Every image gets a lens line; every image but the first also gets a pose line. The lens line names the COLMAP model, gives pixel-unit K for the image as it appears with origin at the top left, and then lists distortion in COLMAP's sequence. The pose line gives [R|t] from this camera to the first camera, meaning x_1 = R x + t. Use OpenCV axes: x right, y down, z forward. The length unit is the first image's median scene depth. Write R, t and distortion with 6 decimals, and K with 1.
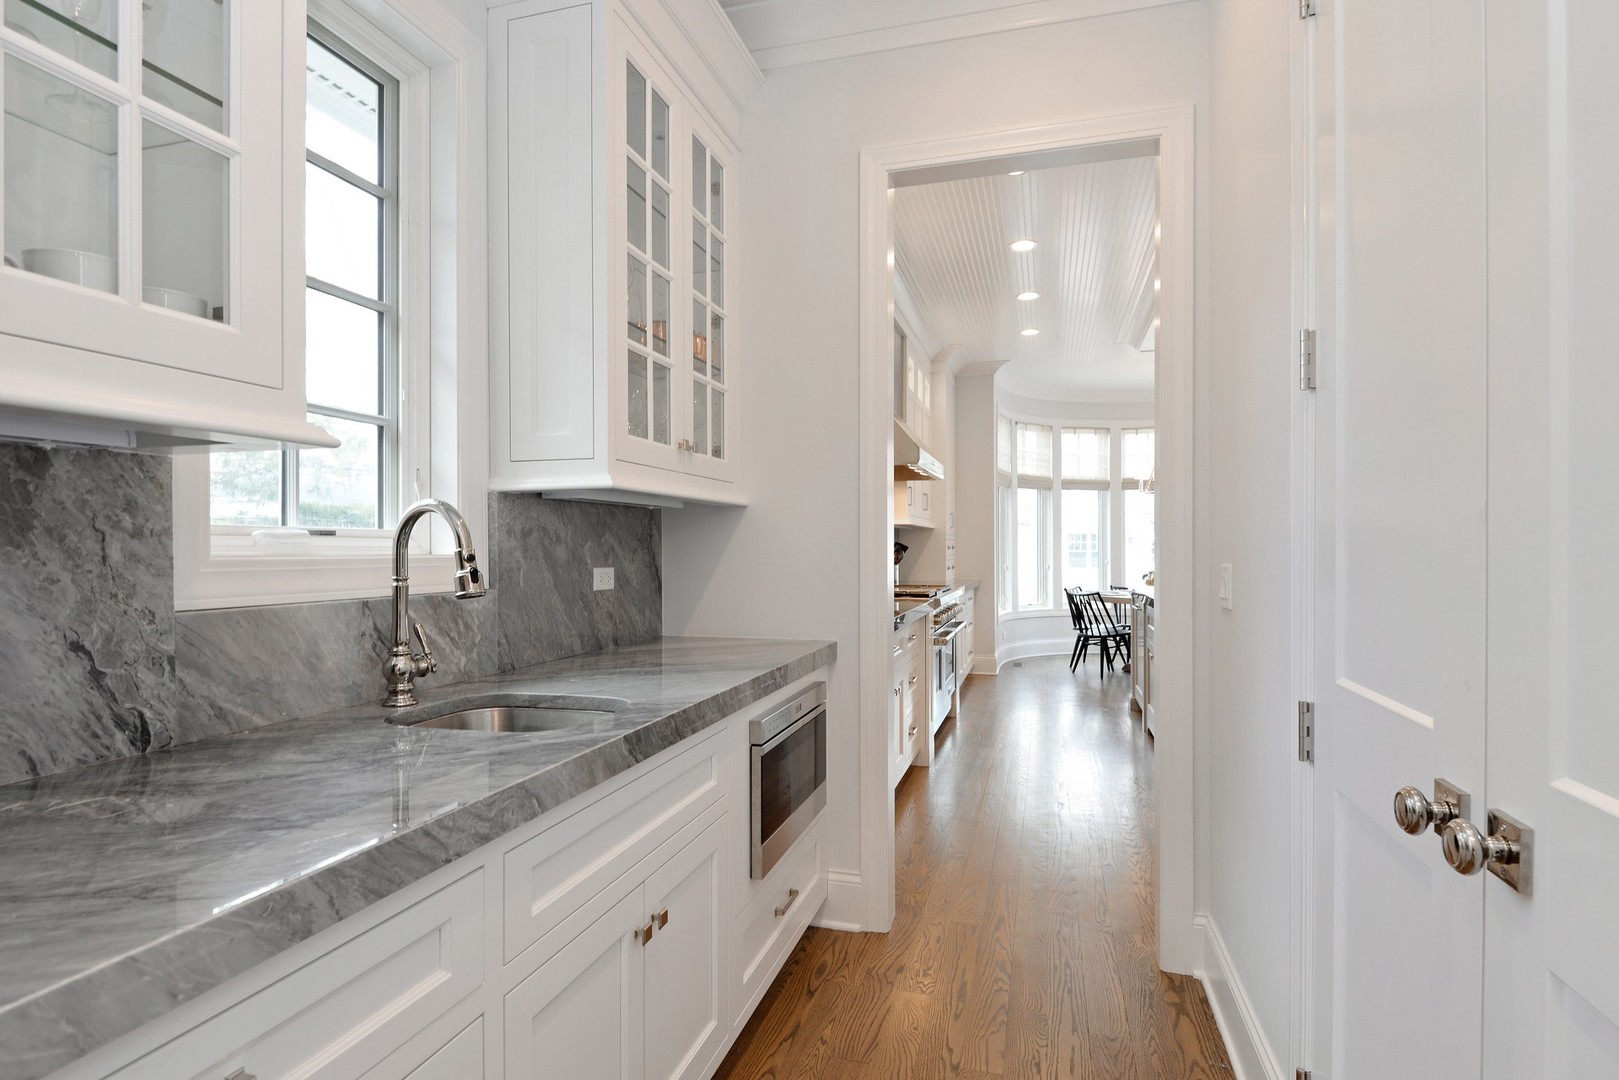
lens RADIAL K [[826.6, 0, 809.5], [0, 826.6, 540.0], [0, 0, 1]] dist [-0.006381, -0.001764]
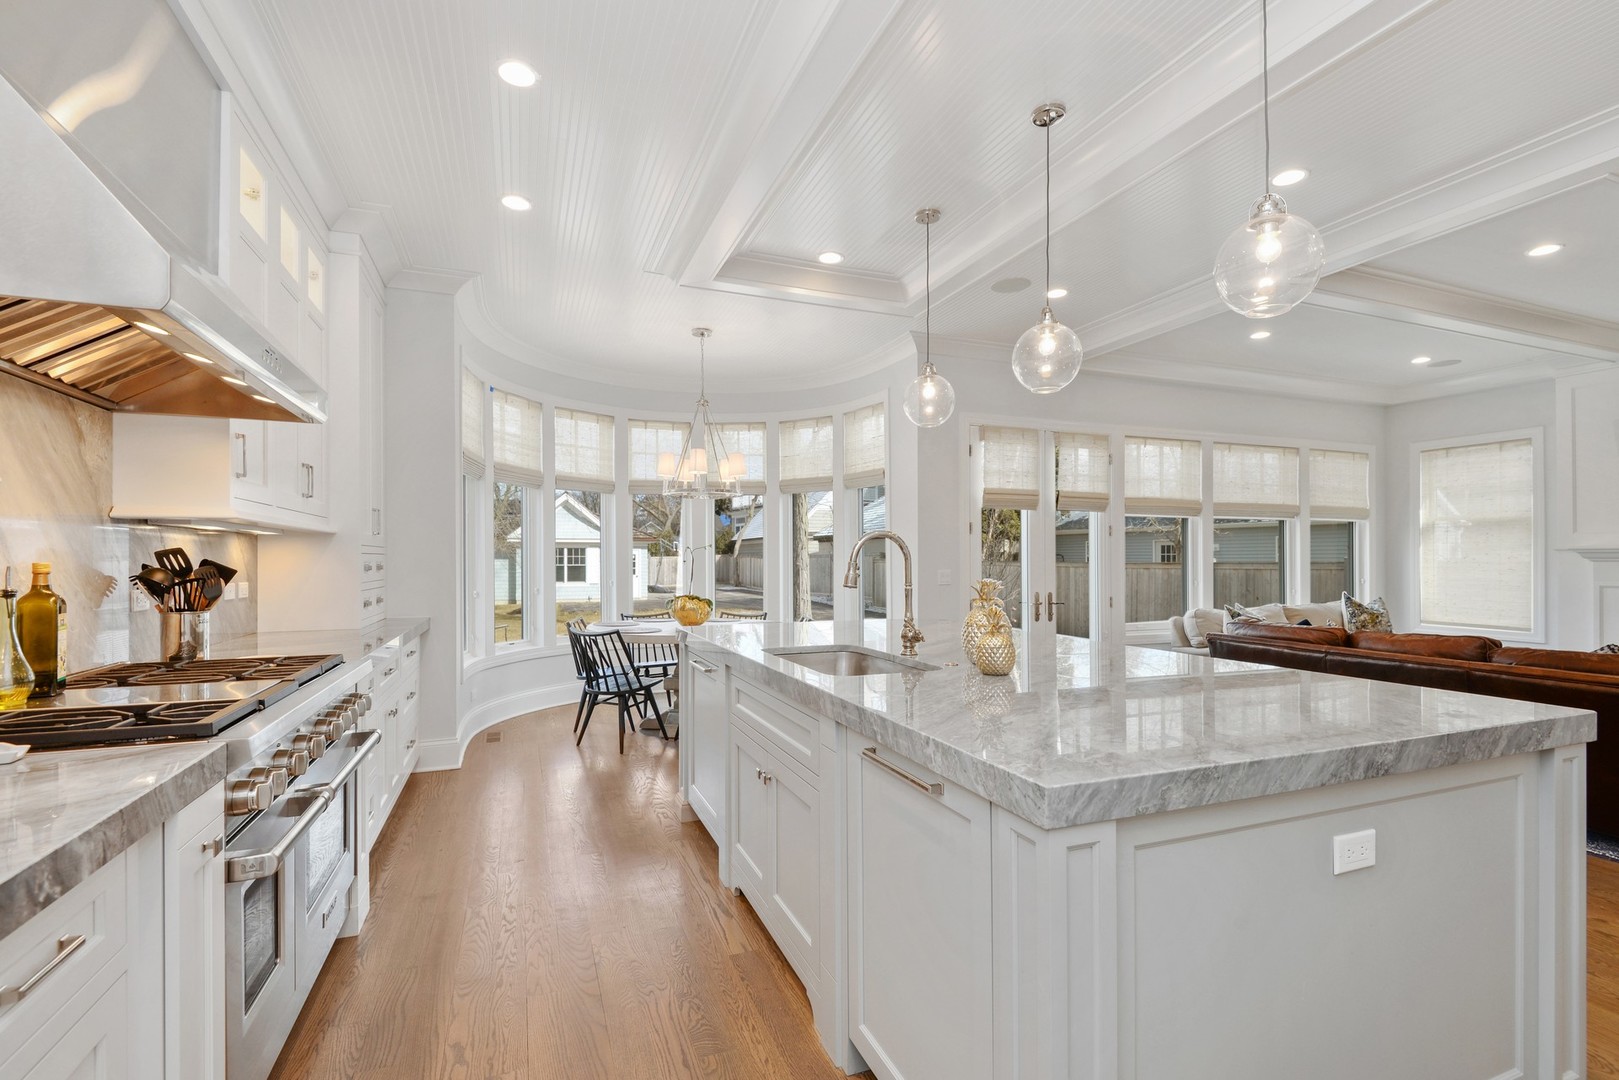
lens RADIAL K [[715.2, 0, 801.9], [0, 715.2, 560.9], [0, 0, 1]] dist [-0.000142, 0.000031]
pose [[0.791542, -0.002039, 0.611112, 0.096466], [-0.002365, 0.999977, 0.006399, 0.000021], [-0.611111, -0.006510, 0.791518, 0.395805]]
